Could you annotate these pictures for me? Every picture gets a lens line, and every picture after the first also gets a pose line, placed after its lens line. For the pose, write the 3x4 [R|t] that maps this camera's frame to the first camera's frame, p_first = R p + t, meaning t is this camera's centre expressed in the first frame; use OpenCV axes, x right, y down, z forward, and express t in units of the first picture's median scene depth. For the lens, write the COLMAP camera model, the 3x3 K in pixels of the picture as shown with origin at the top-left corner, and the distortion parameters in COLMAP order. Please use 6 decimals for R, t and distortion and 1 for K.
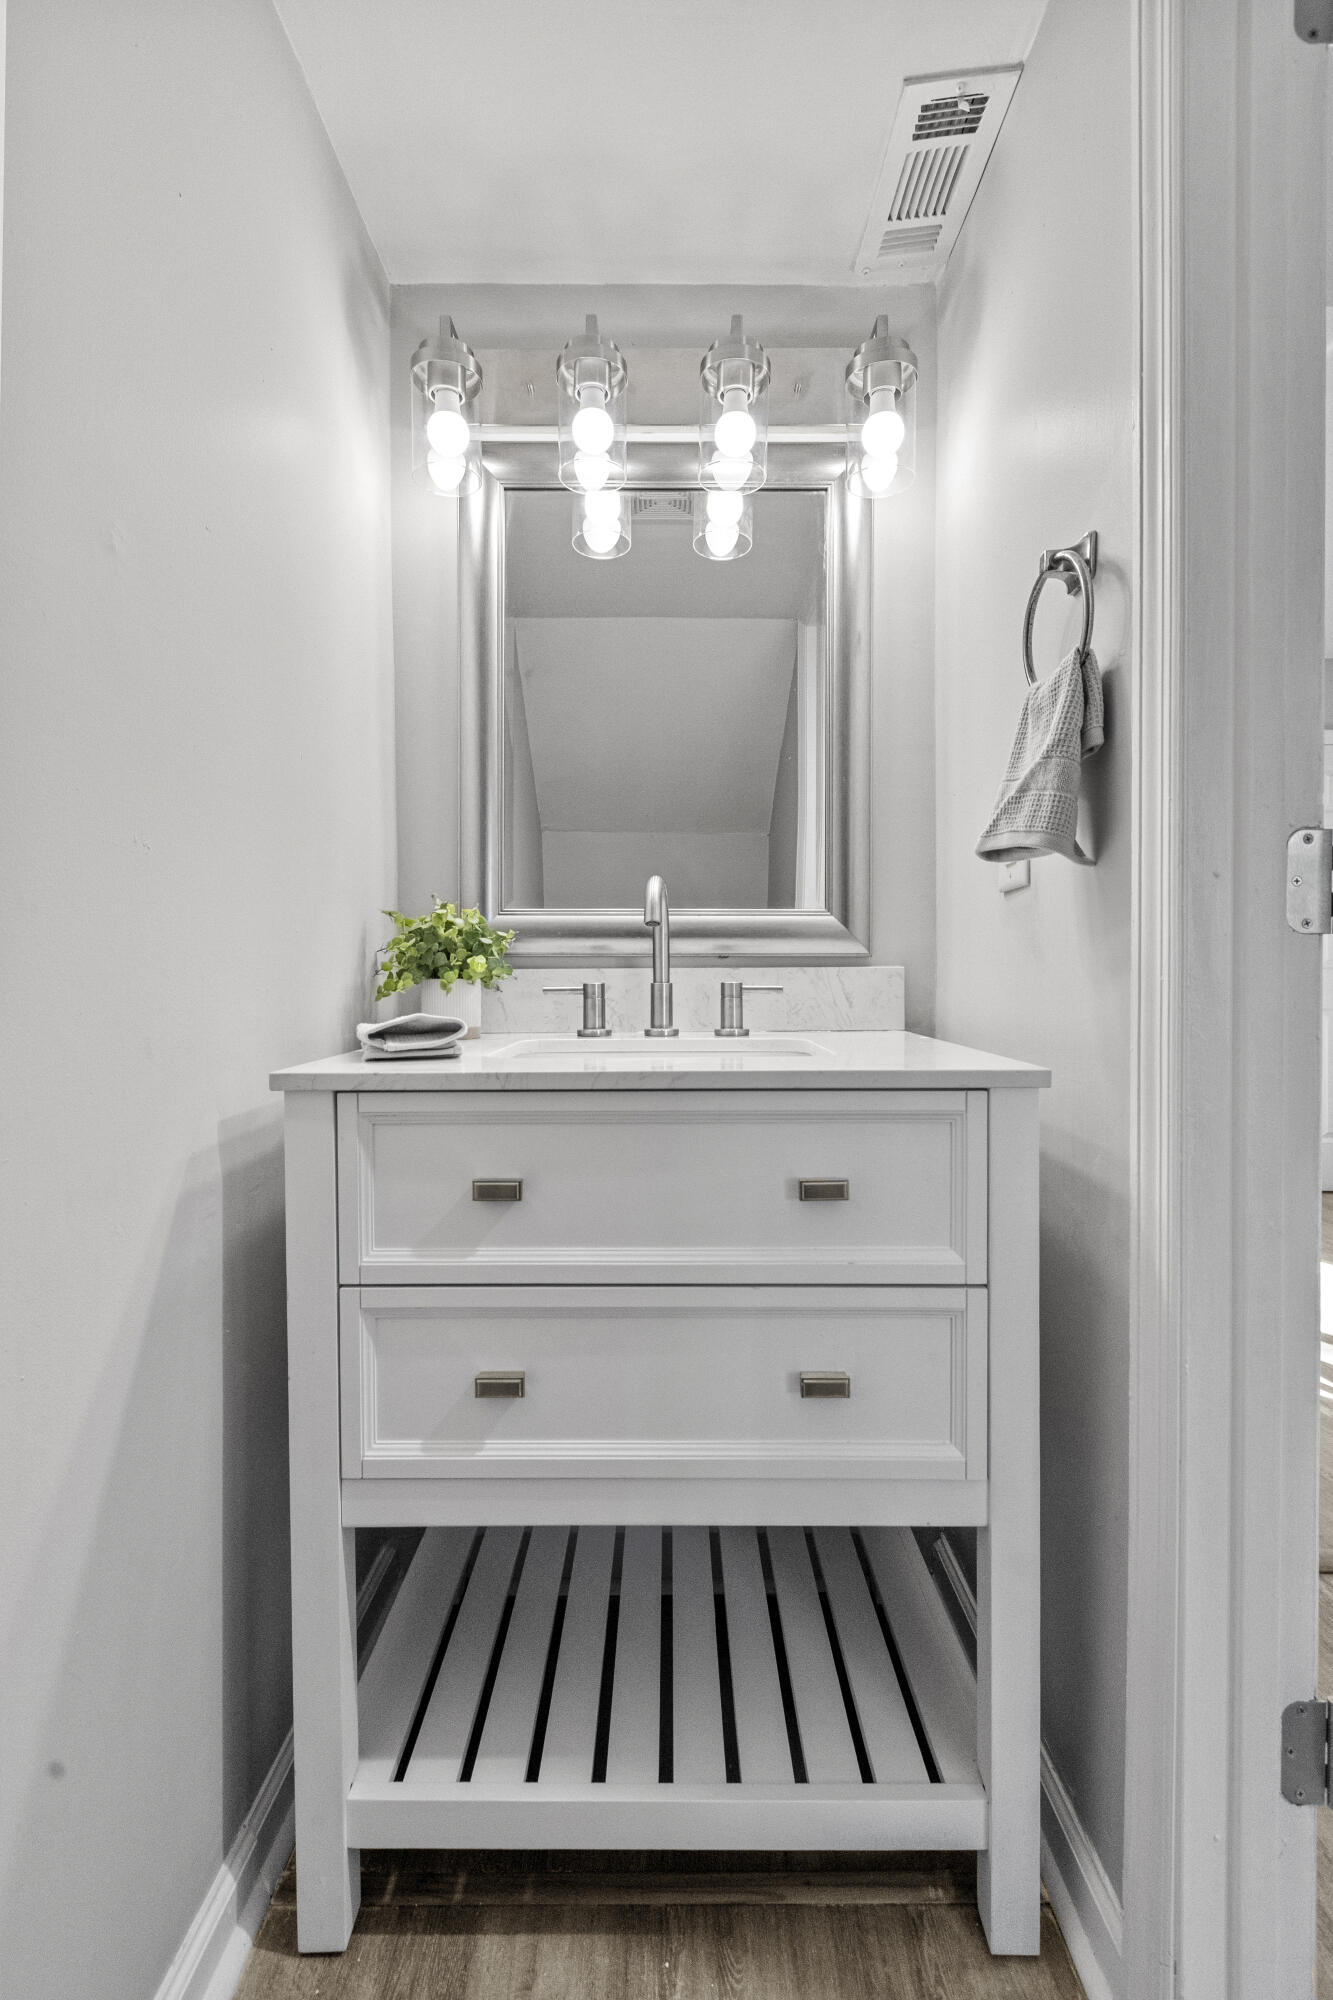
lens RADIAL K [[921.8, 0, 677.5], [0, 921.8, 984.9], [0, 0, 1]] dist [0.003520, -0.002301]
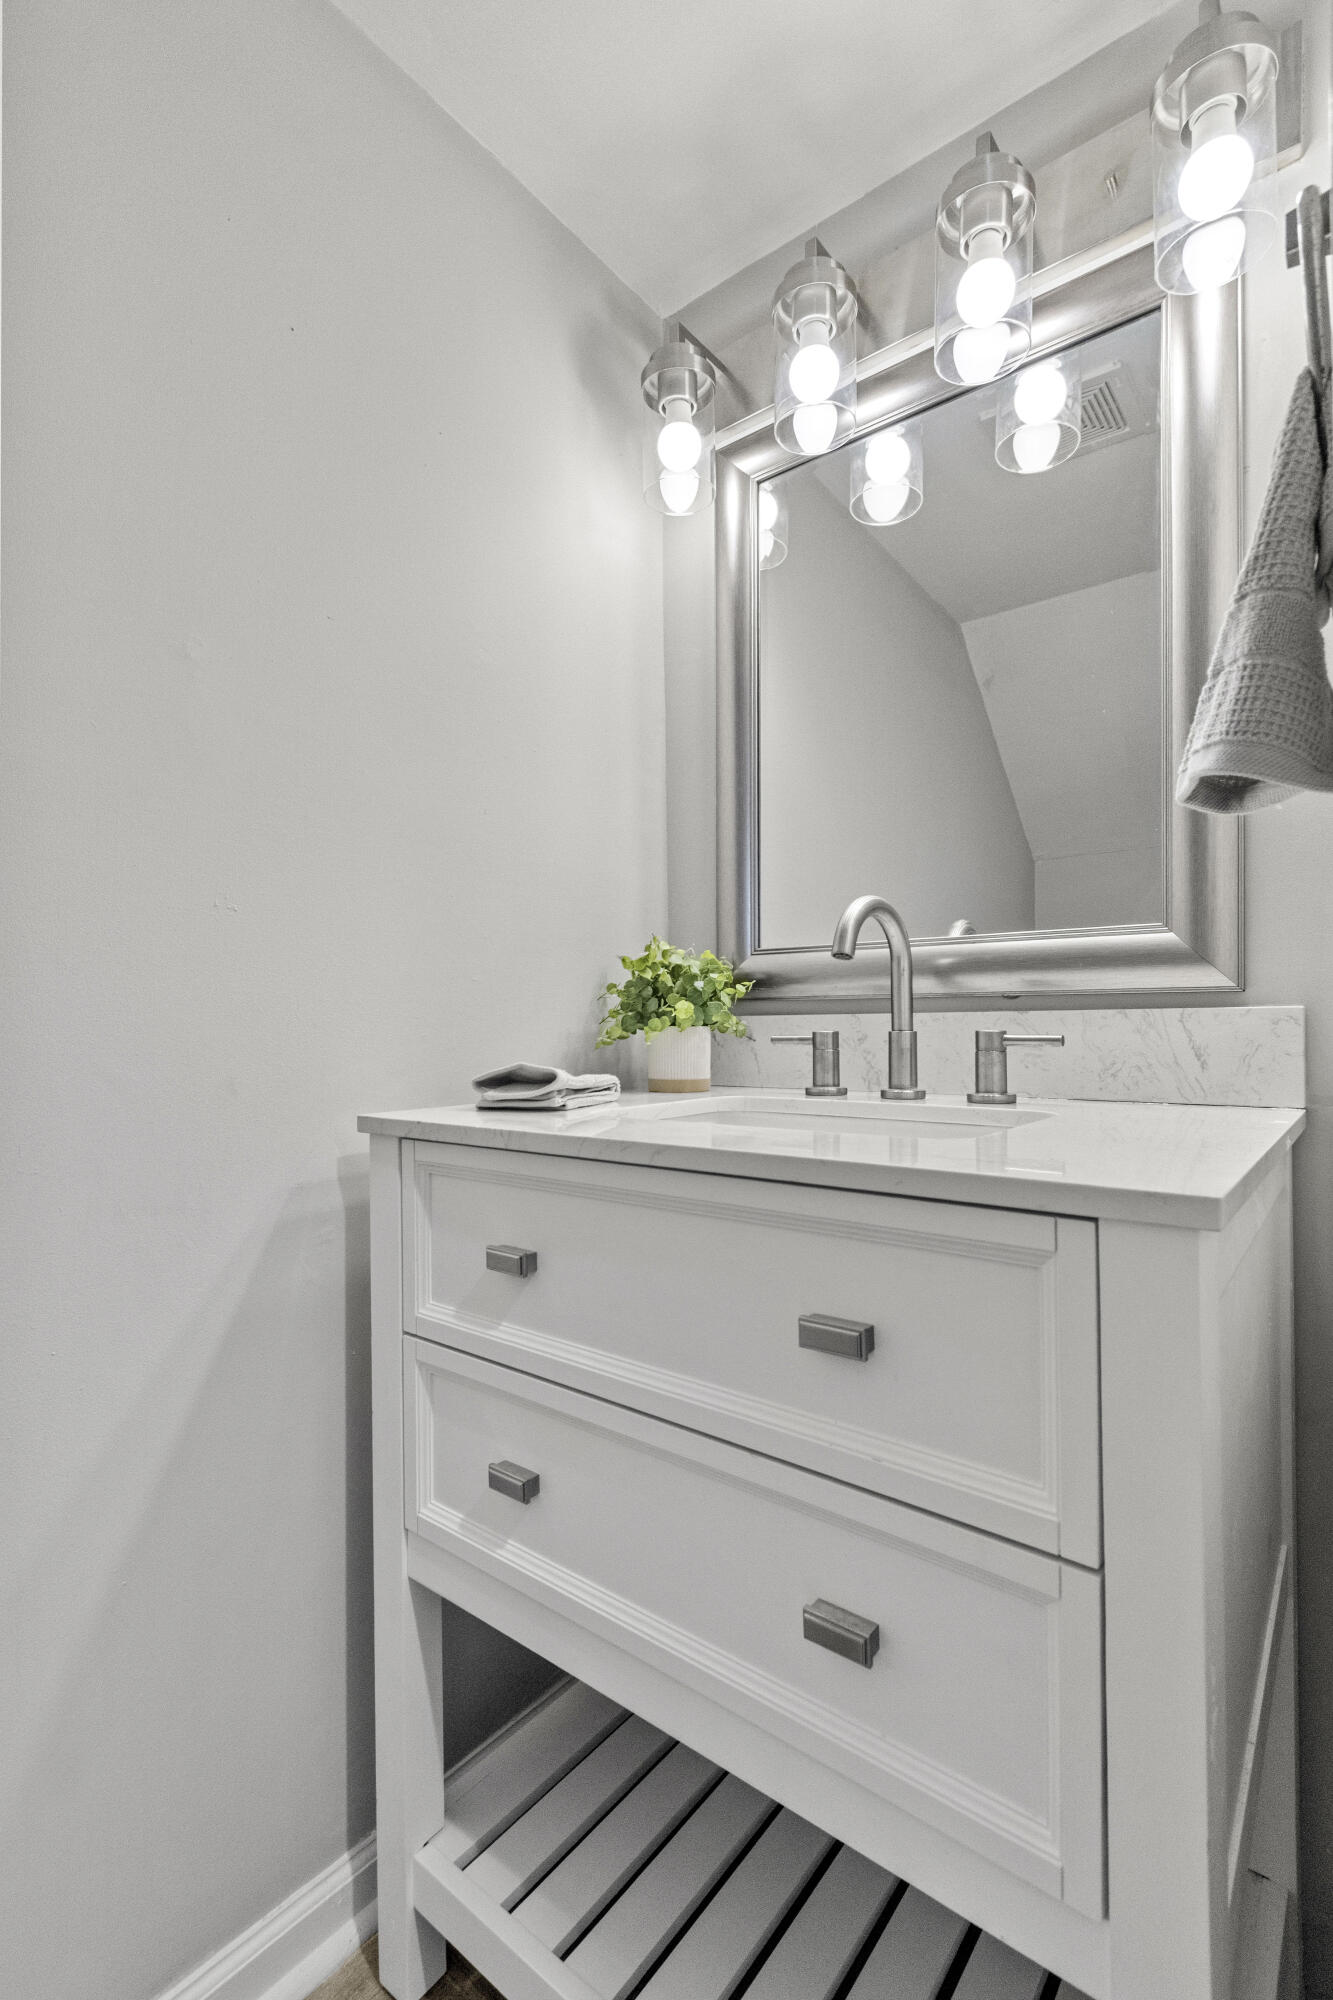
lens RADIAL K [[921.8, 0, 665.3], [0, 921.8, 1020.8], [0, 0, 1]] dist [0.003520, -0.002301]
pose [[0.776790, -0.006035, -0.629731, 0.322402], [-0.004106, 0.999884, -0.014646, 0.001128], [0.629746, 0.013962, 0.776675, 0.263245]]
